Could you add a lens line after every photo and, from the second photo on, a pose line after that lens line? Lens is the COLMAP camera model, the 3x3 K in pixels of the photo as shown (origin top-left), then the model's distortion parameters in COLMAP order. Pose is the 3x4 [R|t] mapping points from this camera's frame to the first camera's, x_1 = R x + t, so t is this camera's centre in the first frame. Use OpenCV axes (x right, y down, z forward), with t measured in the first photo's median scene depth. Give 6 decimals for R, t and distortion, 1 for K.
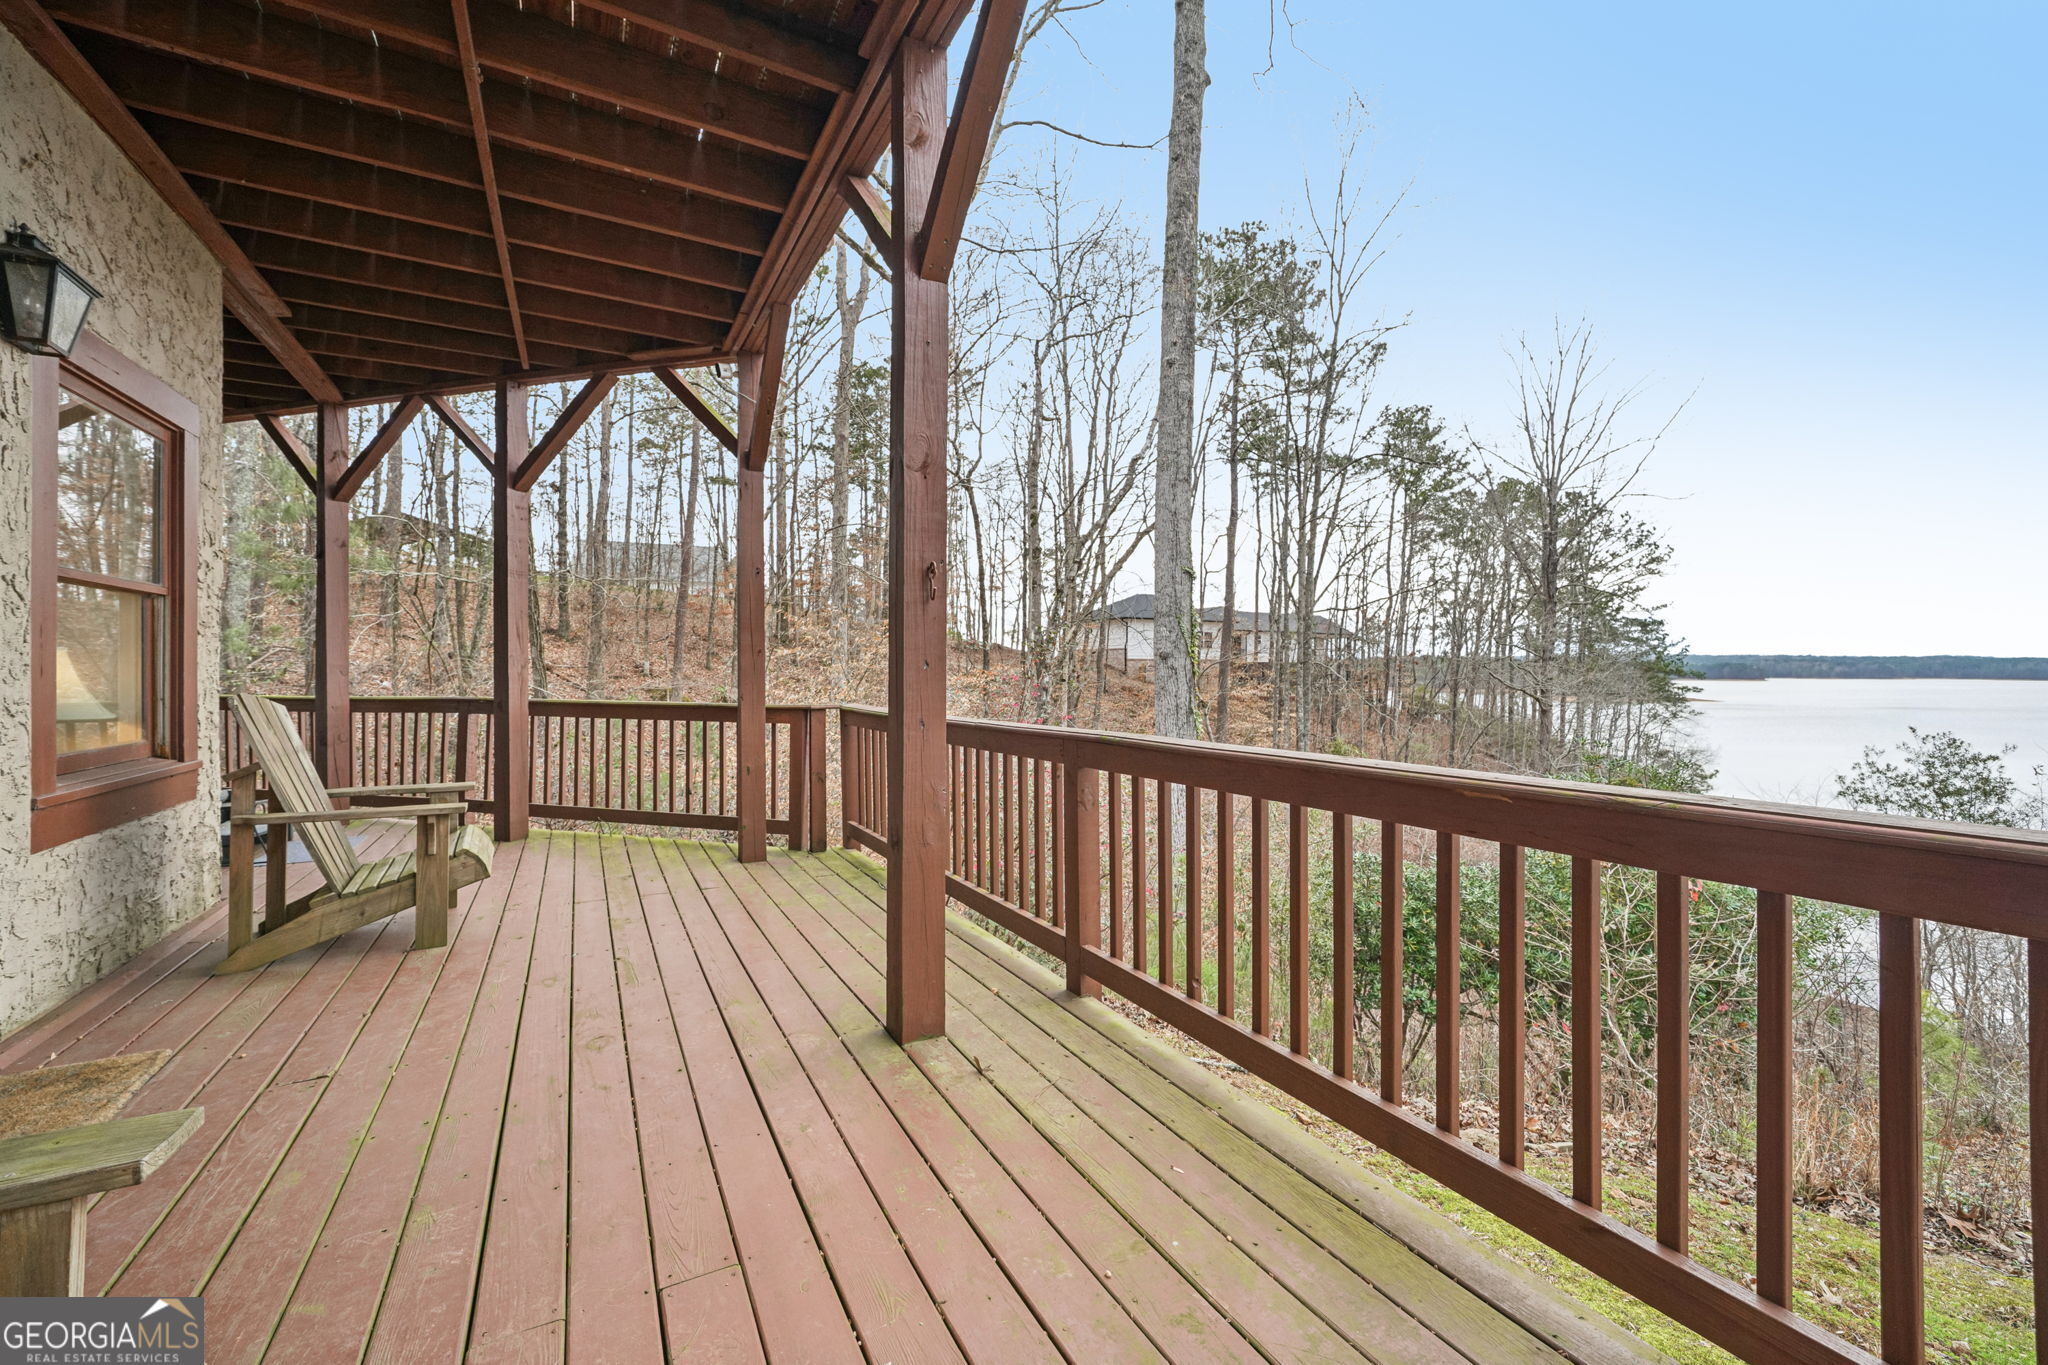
lens RADIAL K [[813.8, 0, 1015.1], [0, 813.8, 677.2], [0, 0, 1]] dist [-0.008298, 0.000181]
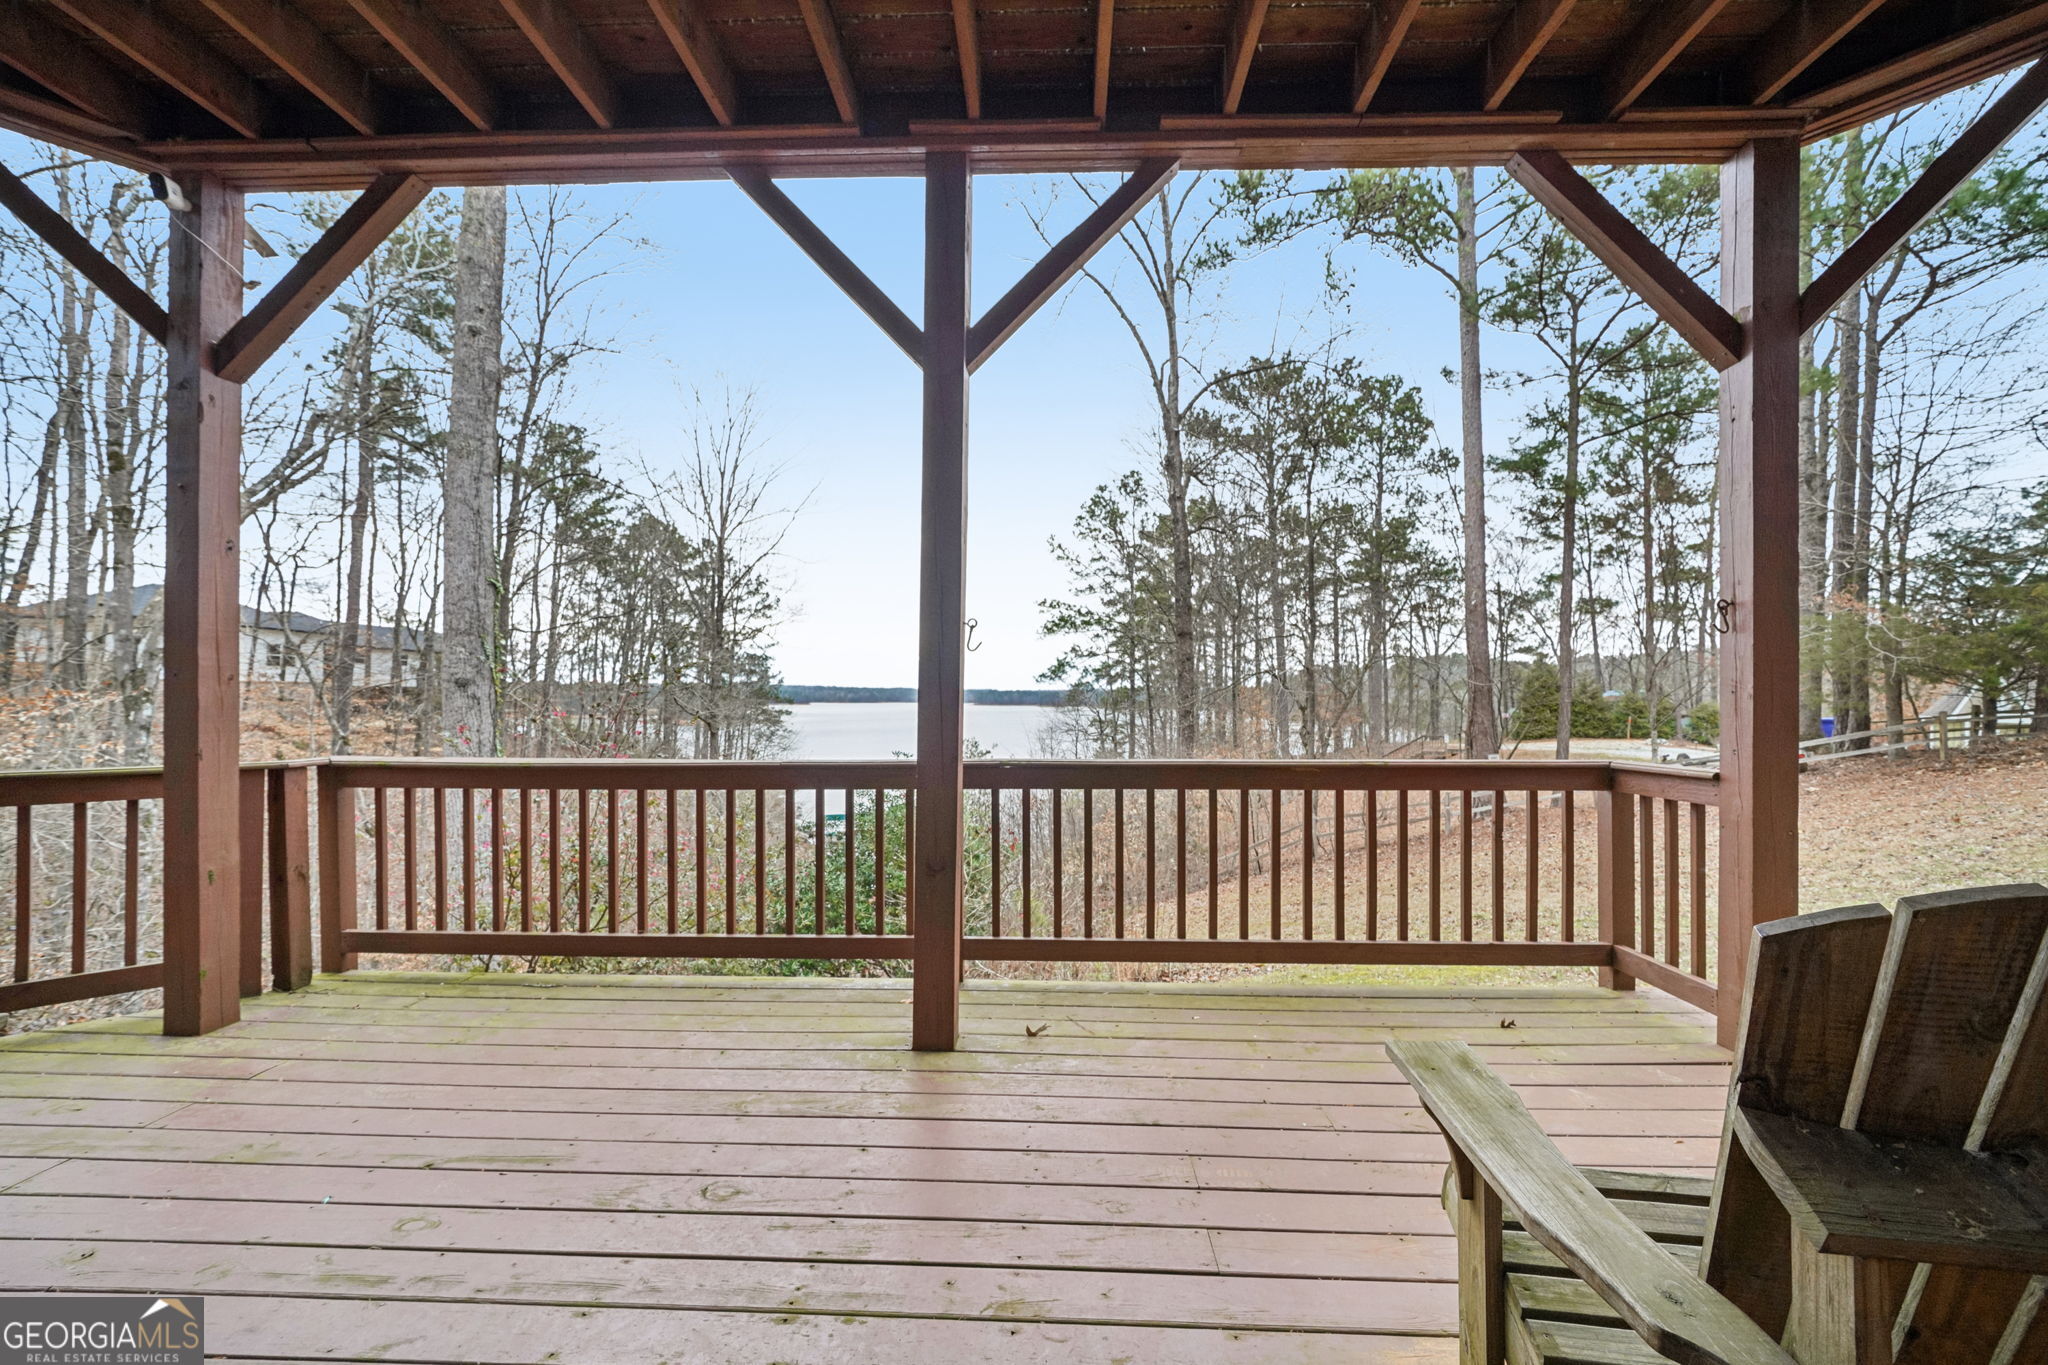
lens RADIAL K [[813.8, 0, 1033.2], [0, 813.8, 711.6], [0, 0, 1]] dist [-0.008298, 0.000181]
pose [[0.518936, -0.010536, 0.854748, -0.063714], [0.000439, 0.999927, 0.012059, -0.001610], [-0.854813, -0.005883, 0.518903, 0.021039]]
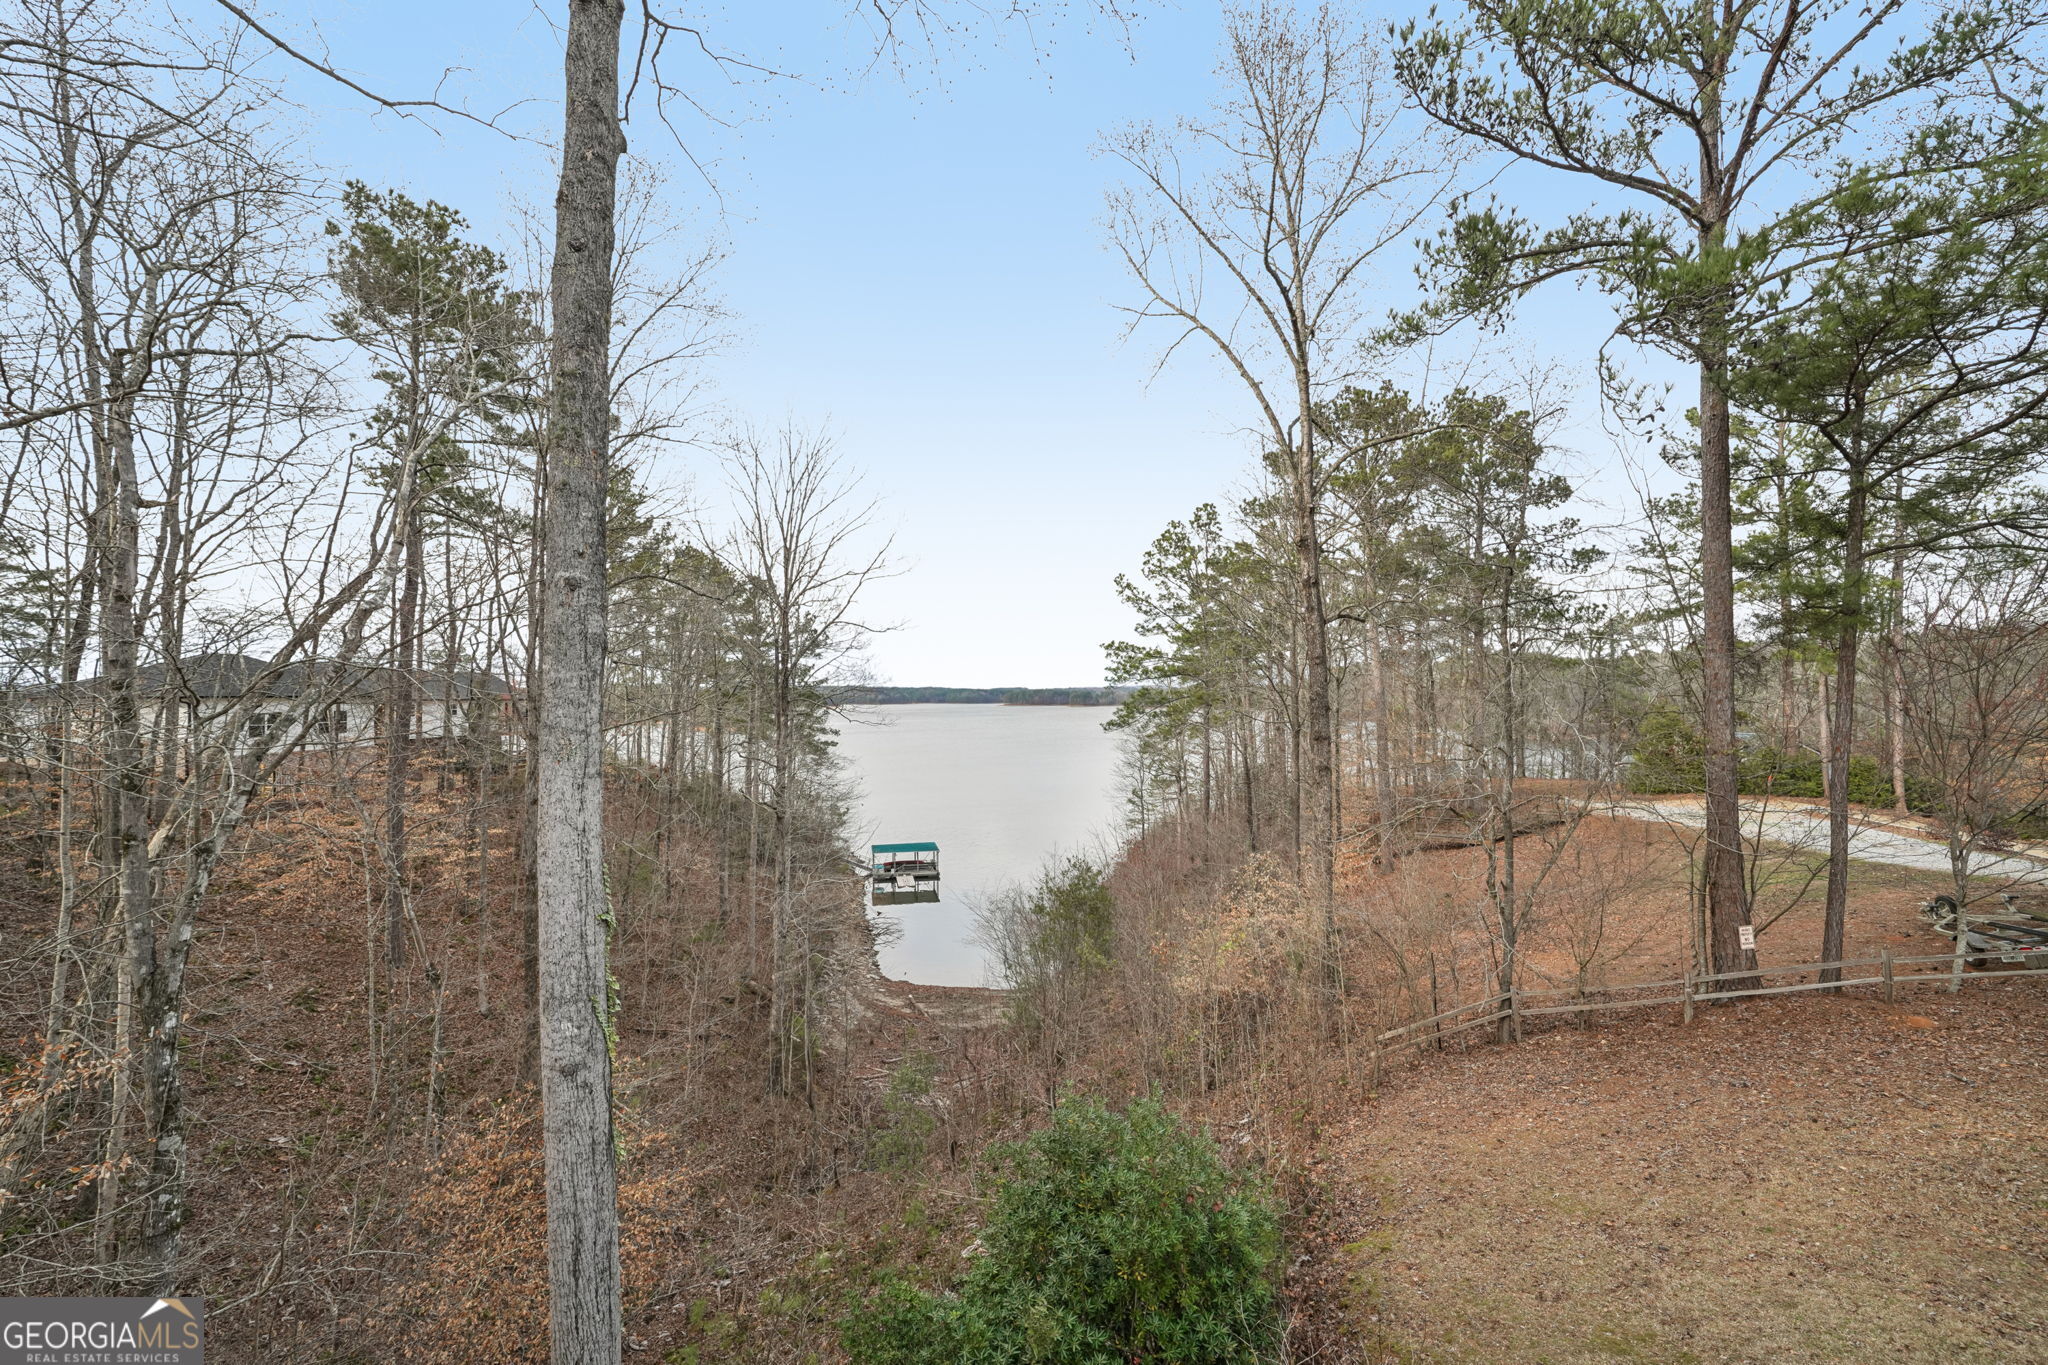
lens RADIAL K [[813.8, 0, 1020.2], [0, 813.8, 716.4], [0, 0, 1]] dist [-0.008298, 0.000181]
pose [[0.558455, -0.026897, 0.829099, -0.036309], [0.008163, 0.999604, 0.026931, -0.085602], [-0.829495, -0.008272, 0.558453, 0.108275]]
